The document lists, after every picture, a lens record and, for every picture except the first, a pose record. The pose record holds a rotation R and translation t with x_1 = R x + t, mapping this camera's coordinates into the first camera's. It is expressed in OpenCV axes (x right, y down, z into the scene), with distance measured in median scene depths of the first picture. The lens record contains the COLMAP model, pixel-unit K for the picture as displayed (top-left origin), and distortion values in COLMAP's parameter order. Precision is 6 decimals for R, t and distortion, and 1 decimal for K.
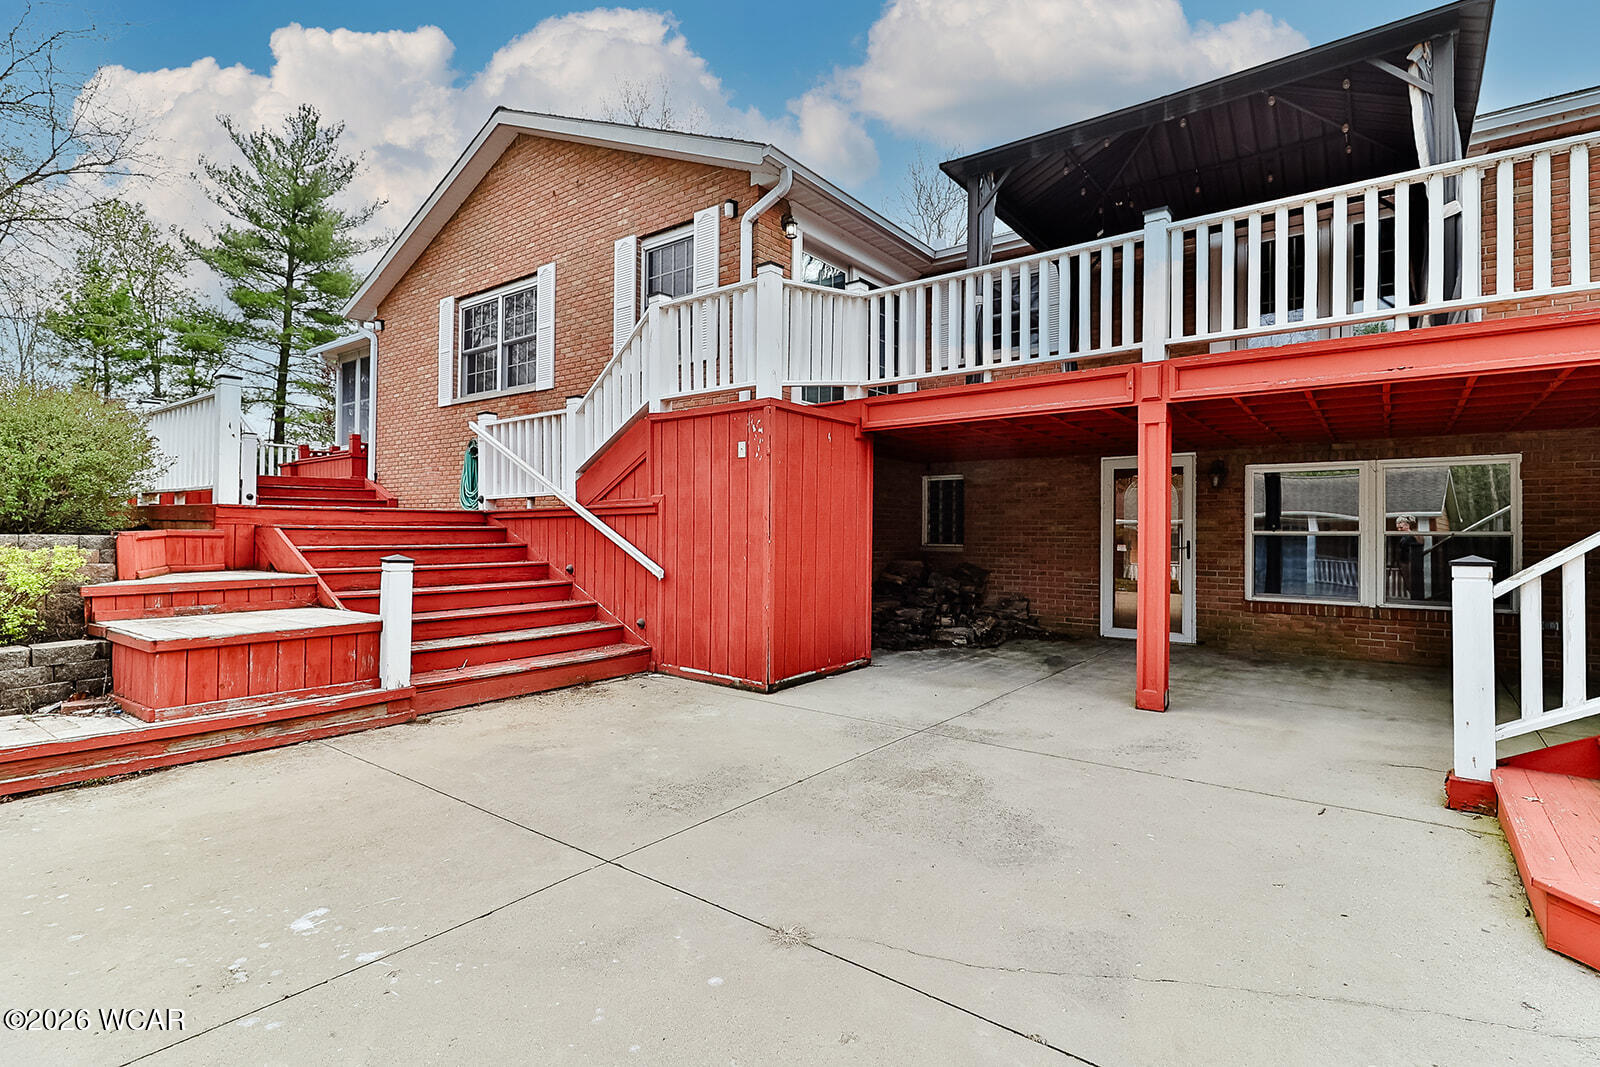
lens RADIAL K [[756.2, 0, 799.2], [0, 756.2, 530.2], [0, 0, 1]] dist [0.016093, -0.011920]
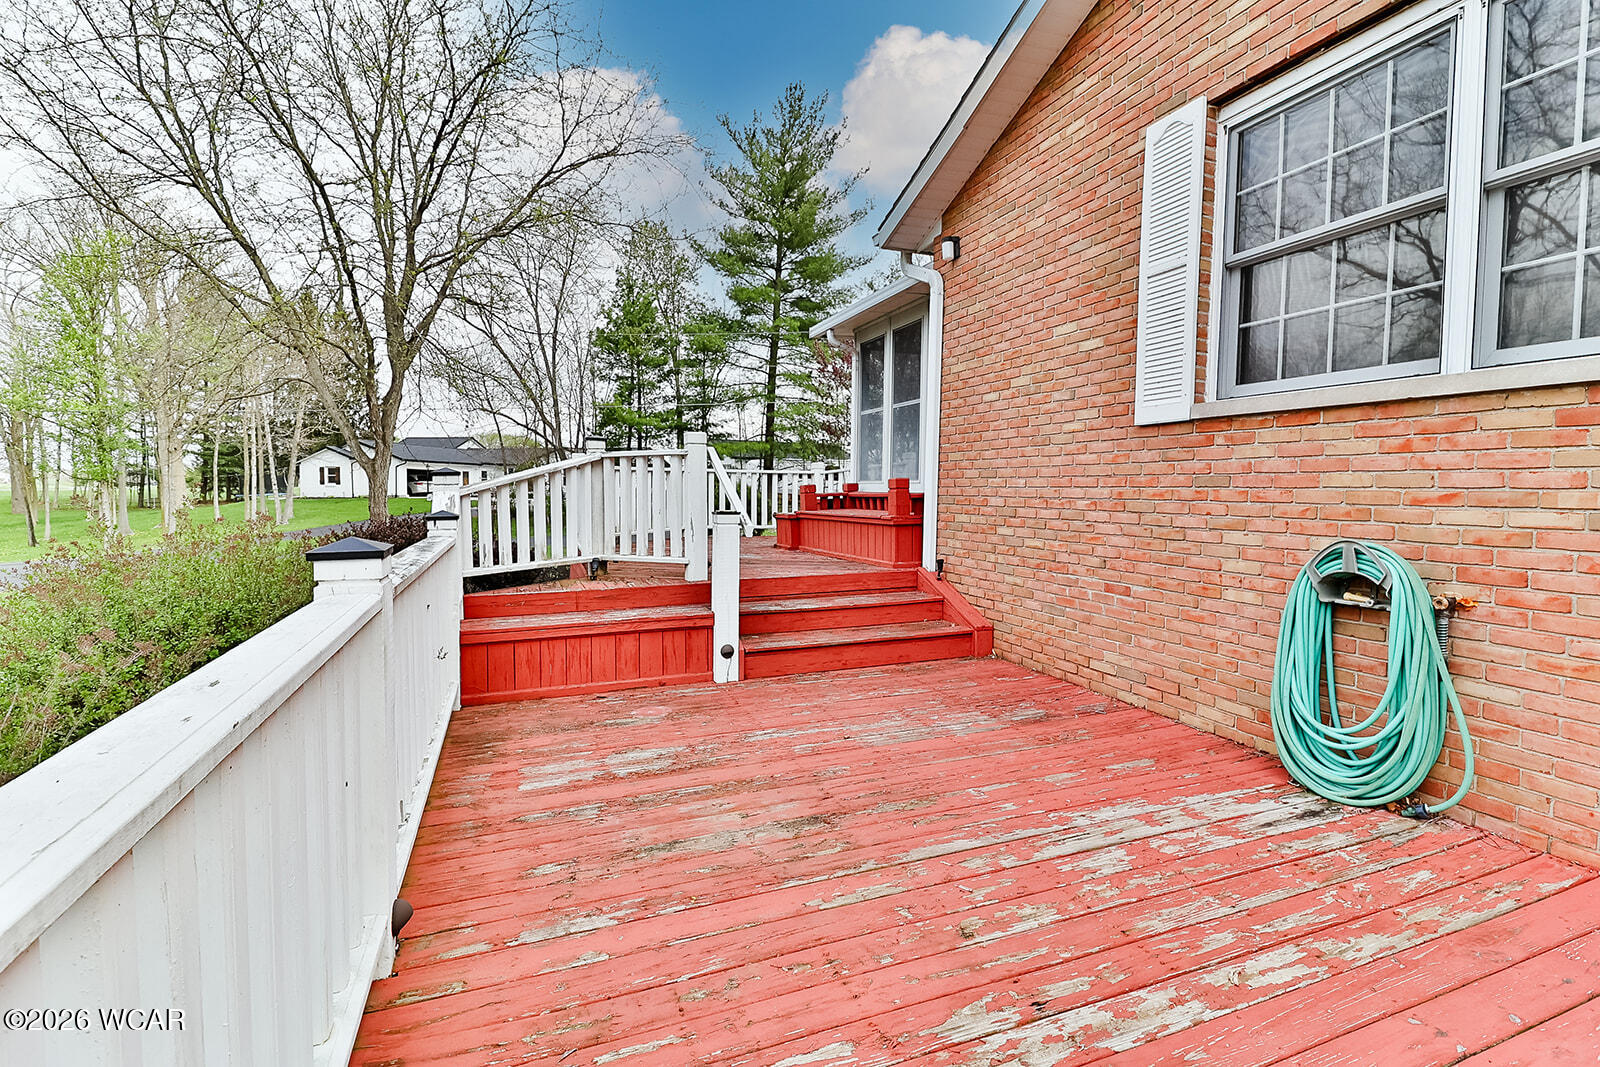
lens RADIAL K [[729.1, 0, 793.1], [0, 729.1, 530.5], [0, 0, 1]] dist [0.011528, -0.010444]
pose [[0.844003, 0.029796, -0.535510, -0.141154], [-0.001798, 0.998607, 0.052728, -0.043255], [0.536335, -0.043540, 0.842881, 0.203050]]
